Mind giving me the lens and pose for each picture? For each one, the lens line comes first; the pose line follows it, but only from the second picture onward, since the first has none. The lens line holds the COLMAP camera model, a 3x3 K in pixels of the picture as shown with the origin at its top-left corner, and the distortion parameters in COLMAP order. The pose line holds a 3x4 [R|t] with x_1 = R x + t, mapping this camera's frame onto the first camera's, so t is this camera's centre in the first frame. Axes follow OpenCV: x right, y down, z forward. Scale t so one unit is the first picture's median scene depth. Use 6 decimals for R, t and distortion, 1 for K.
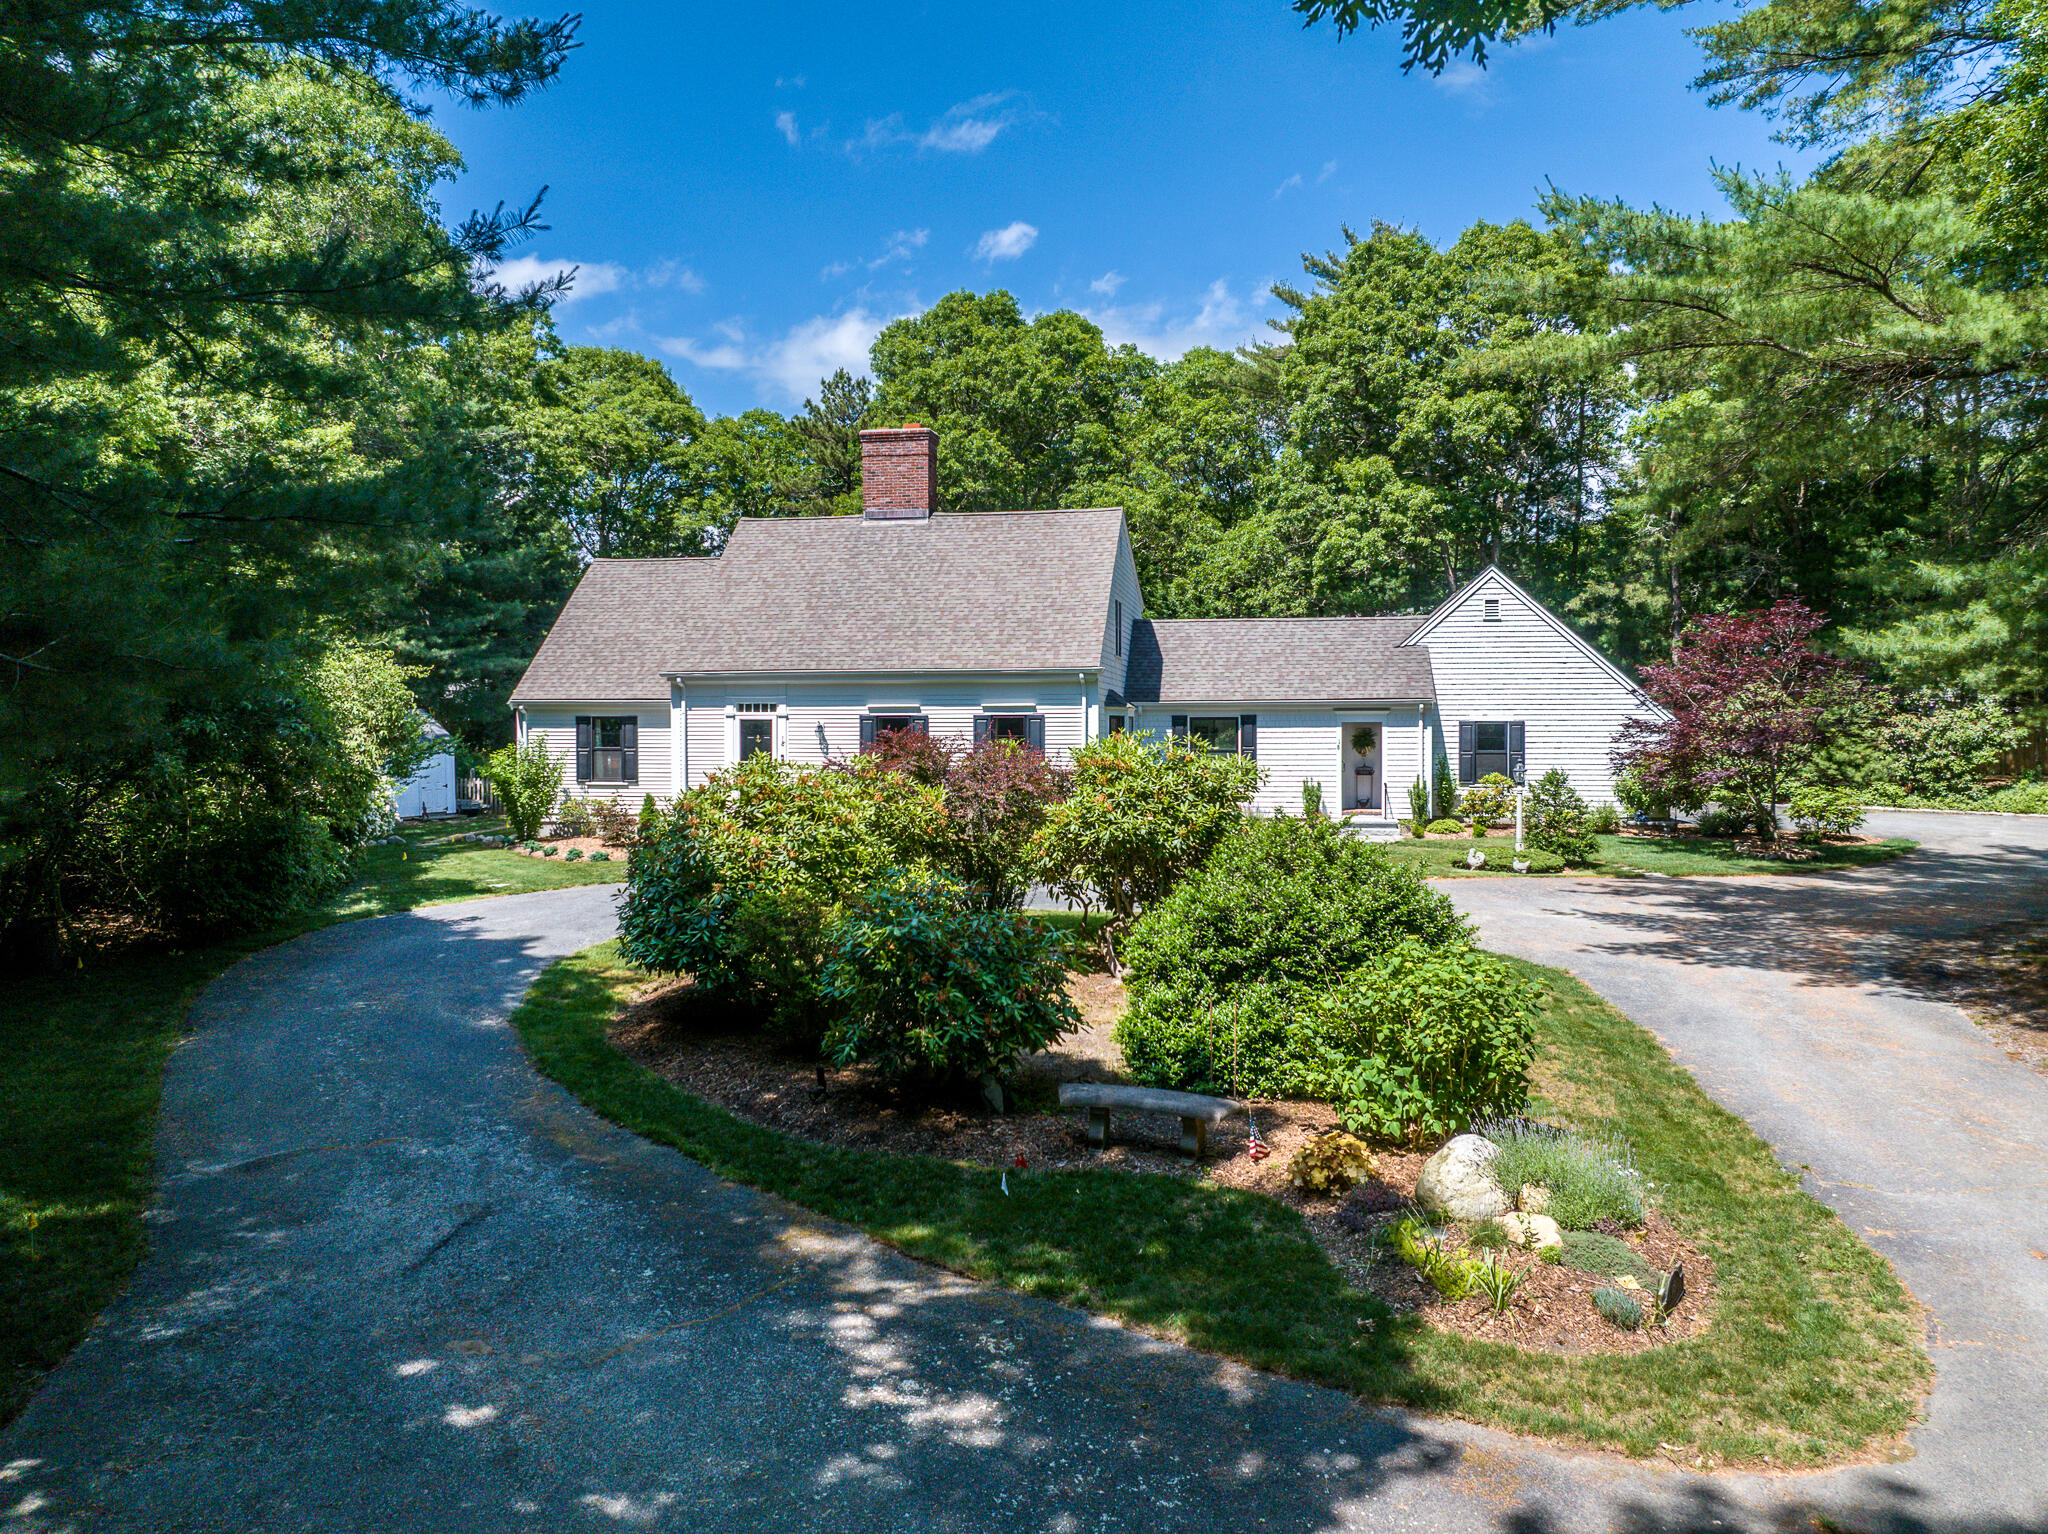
lens RADIAL K [[1417.1, 0, 999.9], [0, 1417.1, 765.3], [0, 0, 1]] dist [-0.028937, -0.001133]
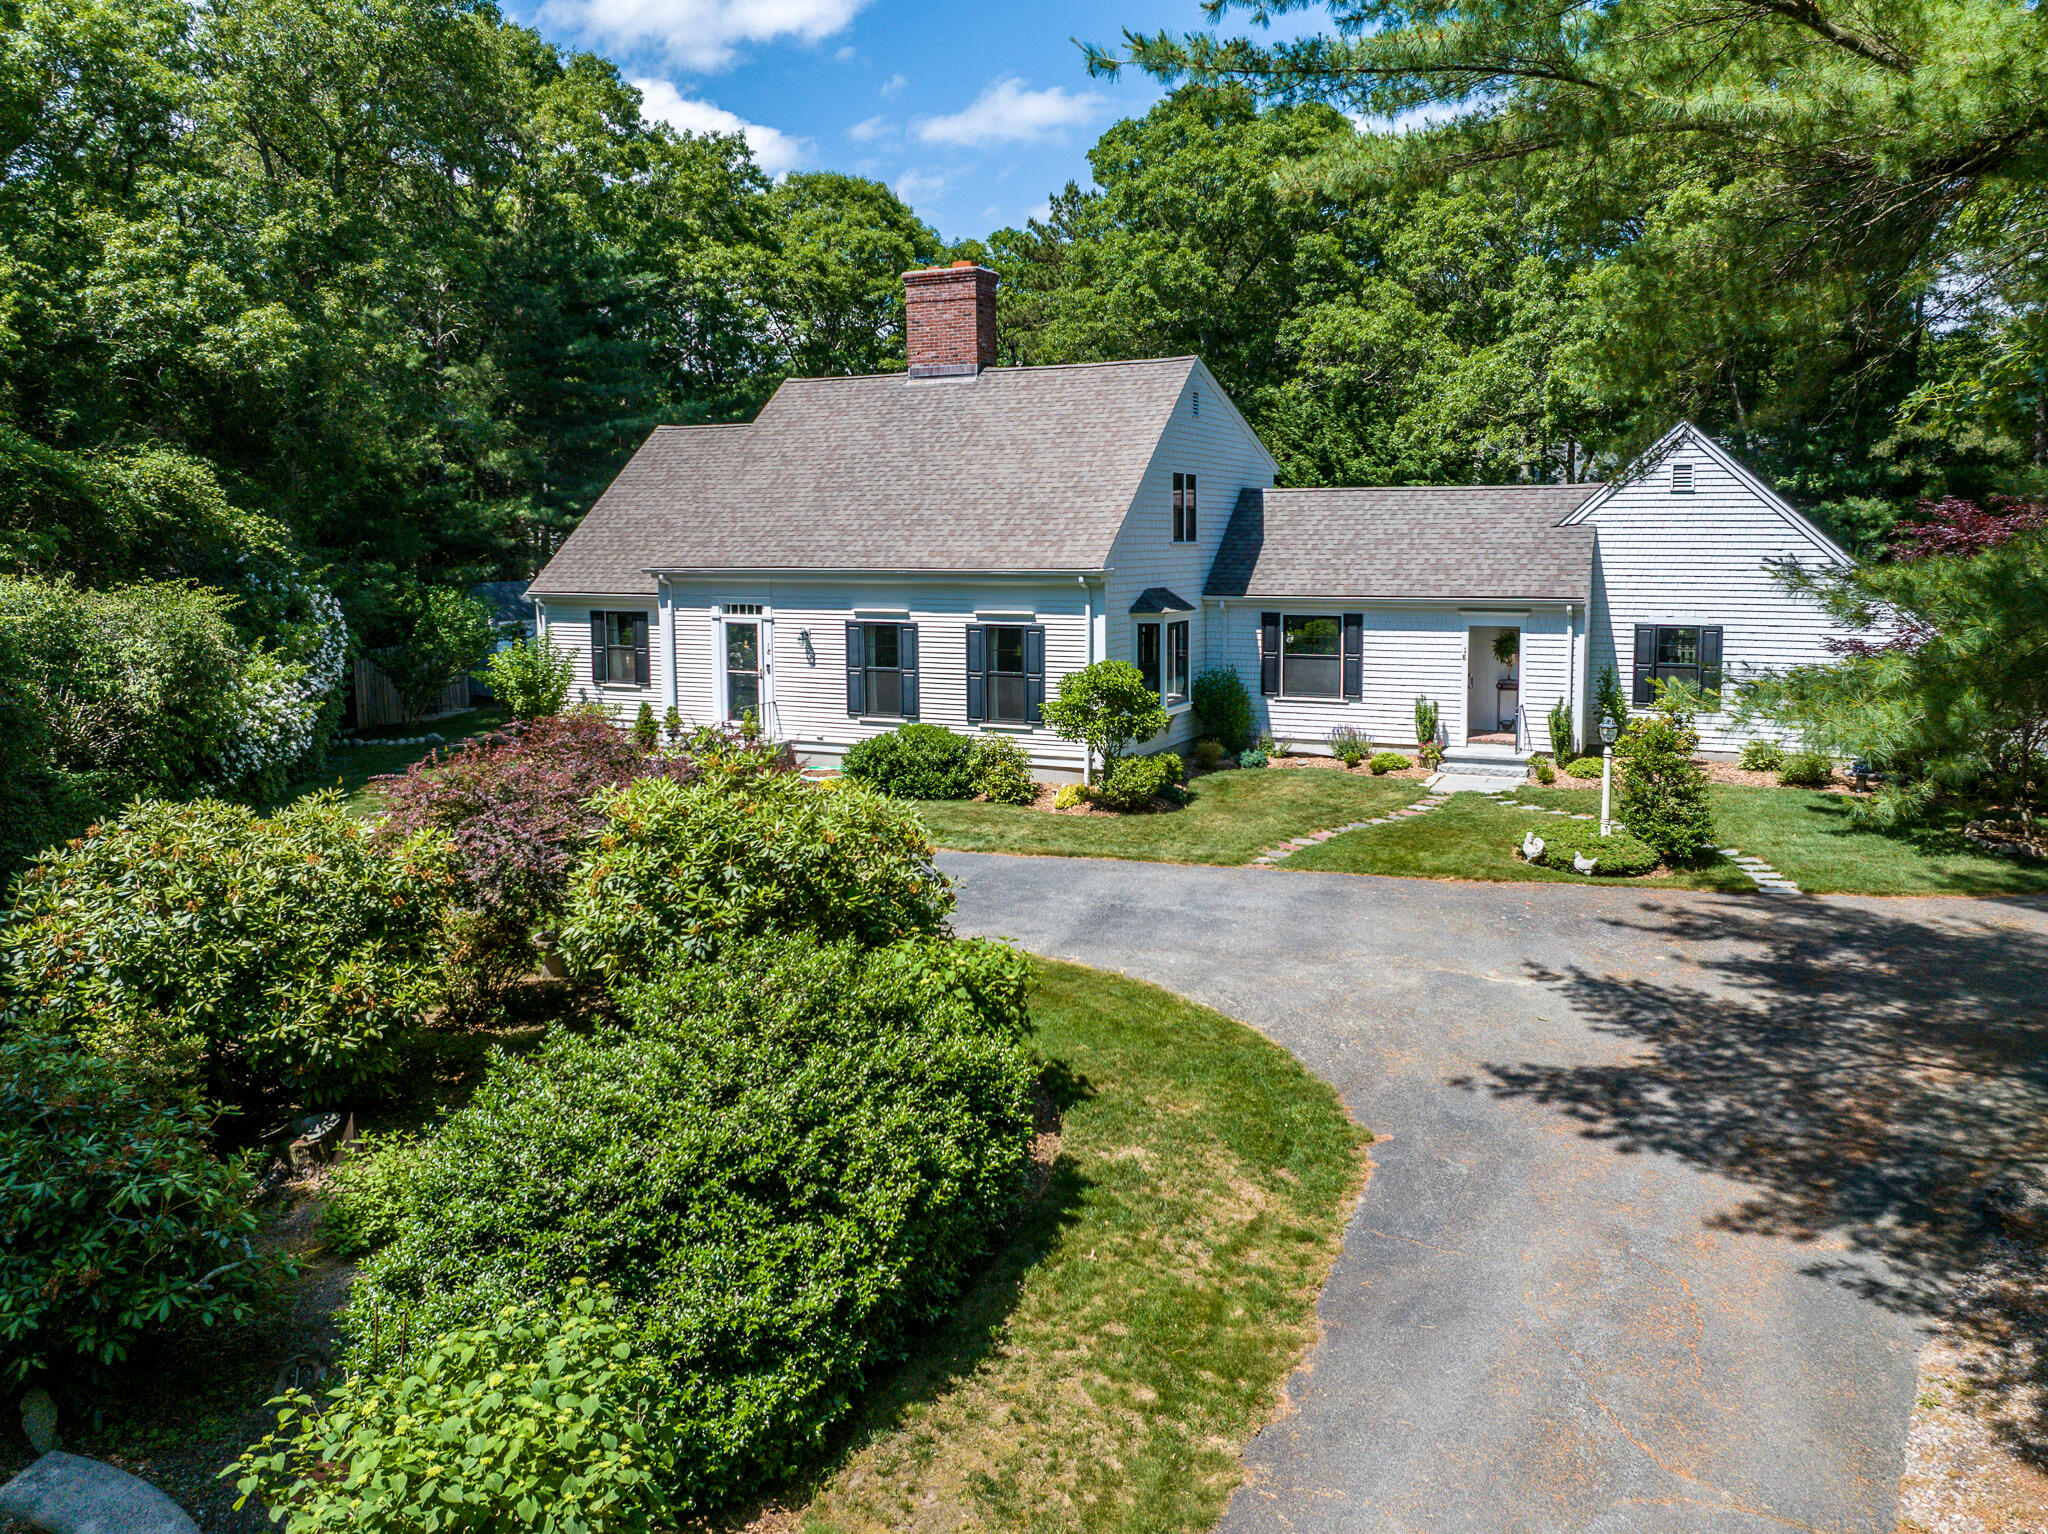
lens RADIAL K [[1452.5, 0, 1019.2], [0, 1452.5, 708.7], [0, 0, 1]] dist [-0.037664, 0.002019]
pose [[0.971797, 0.022831, -0.234712, 0.187361], [-0.003212, 0.996491, 0.083632, -0.050384], [0.235798, -0.080520, 0.968461, 0.158833]]
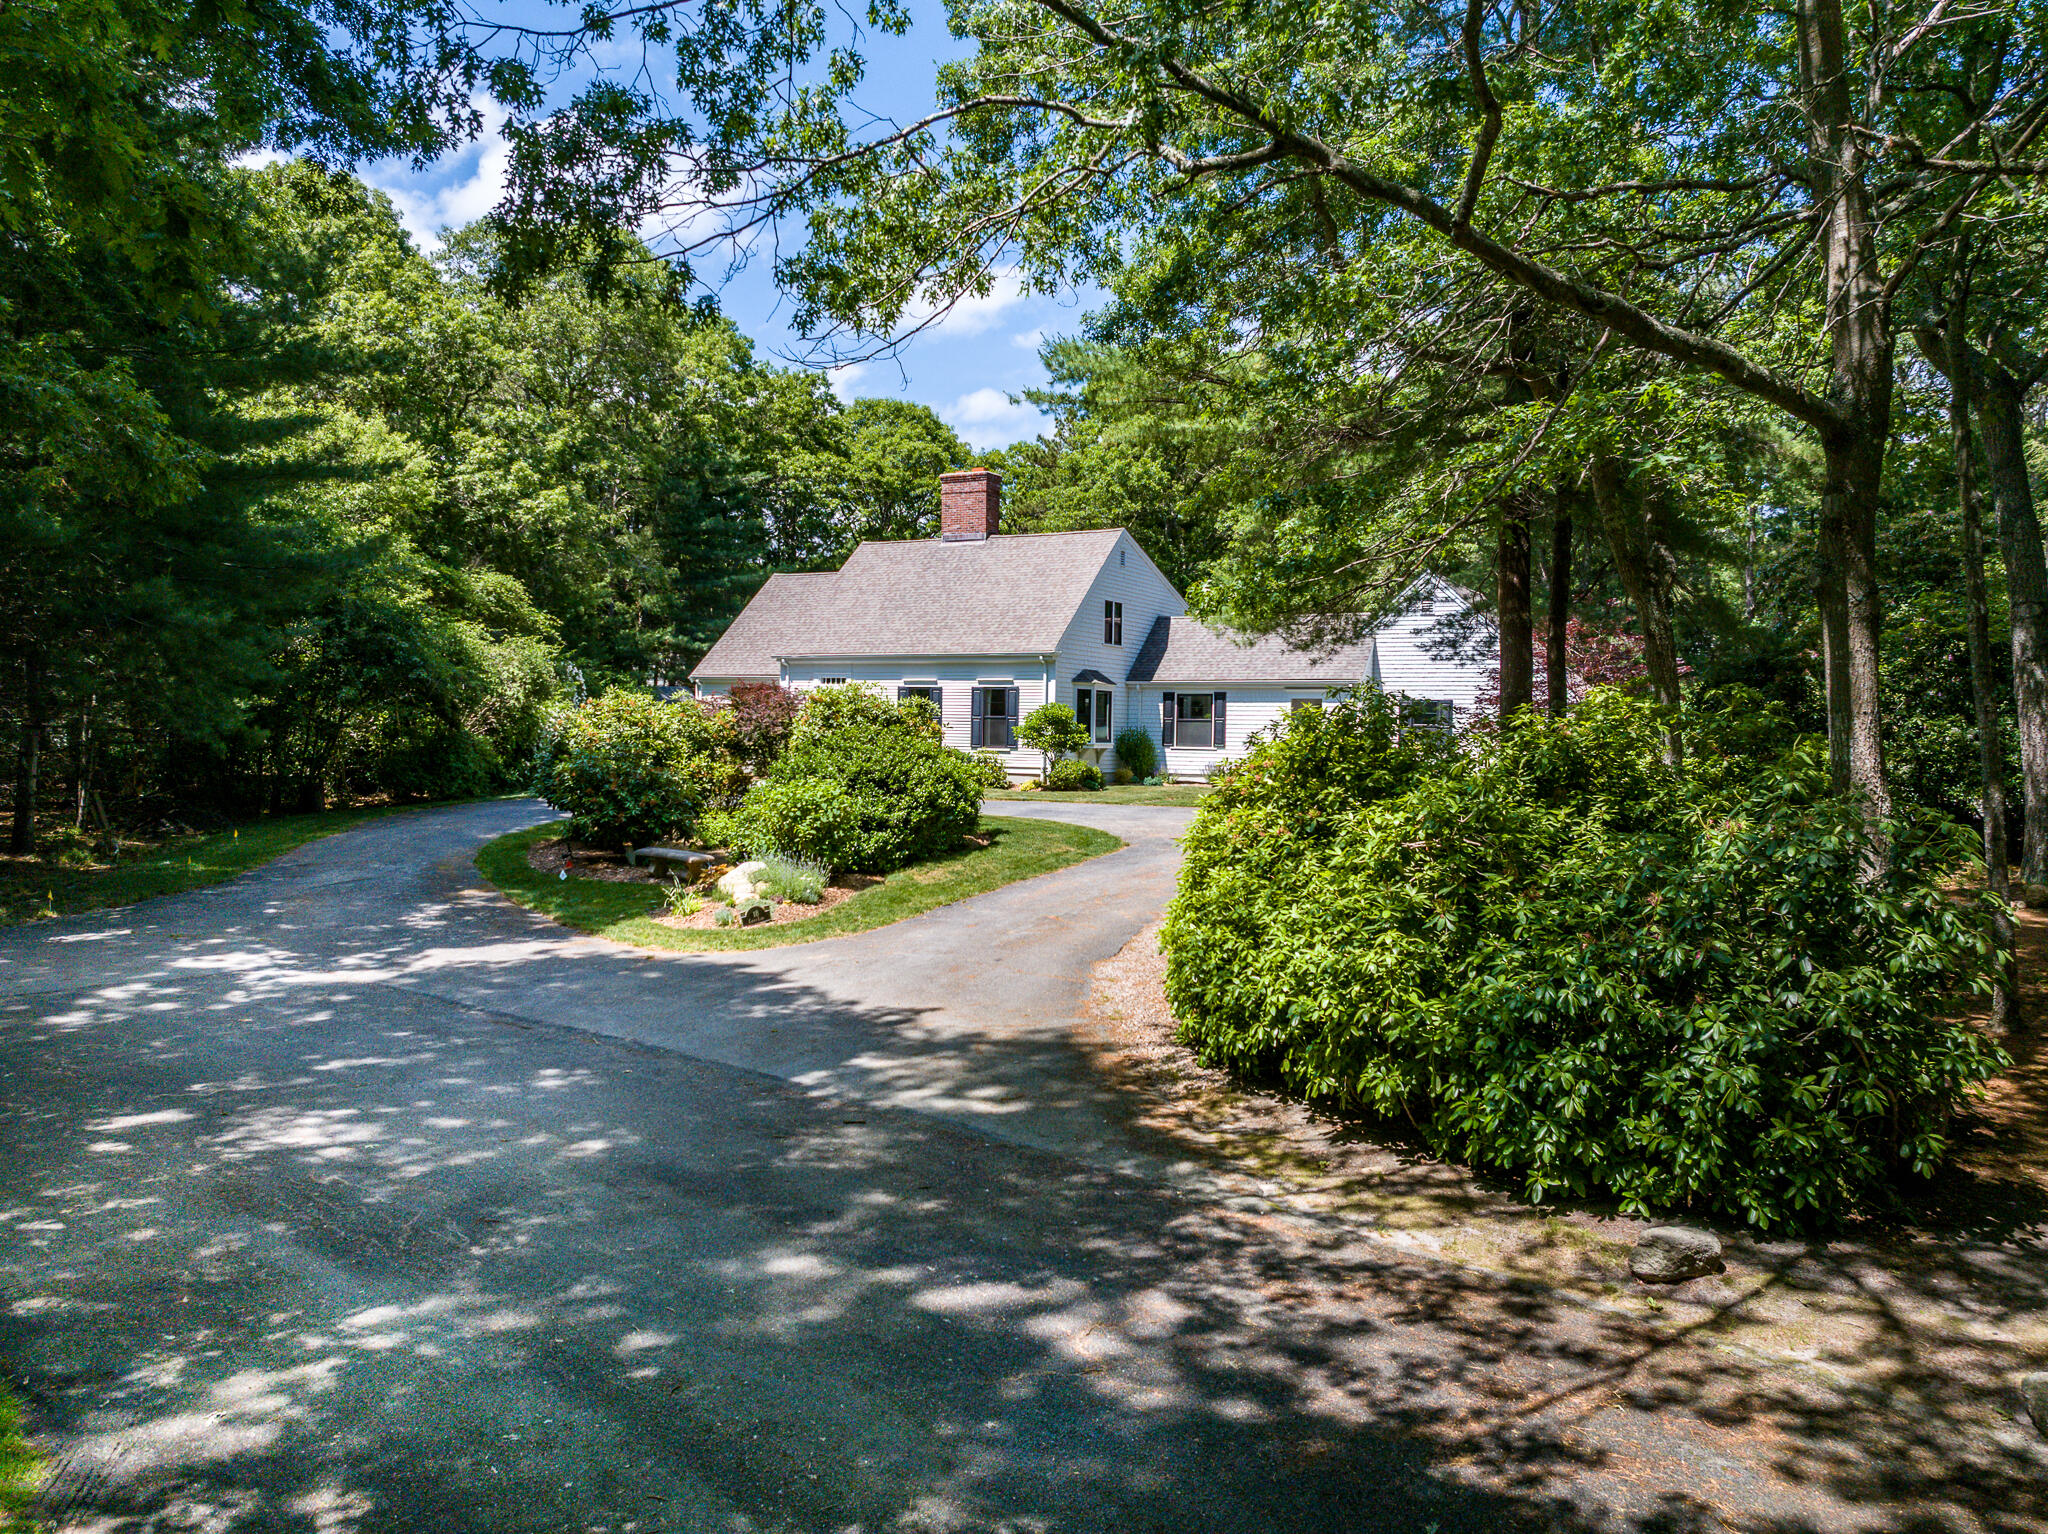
lens RADIAL K [[1320.5, 0, 939.3], [0, 1320.5, 787.5], [0, 0, 1]] dist [-0.003835, -0.000558]
pose [[0.951029, 0.034388, -0.307182, 0.303154], [-0.028056, 0.999293, 0.025008, 0.026547], [0.307825, -0.015165, 0.951322, -0.188754]]
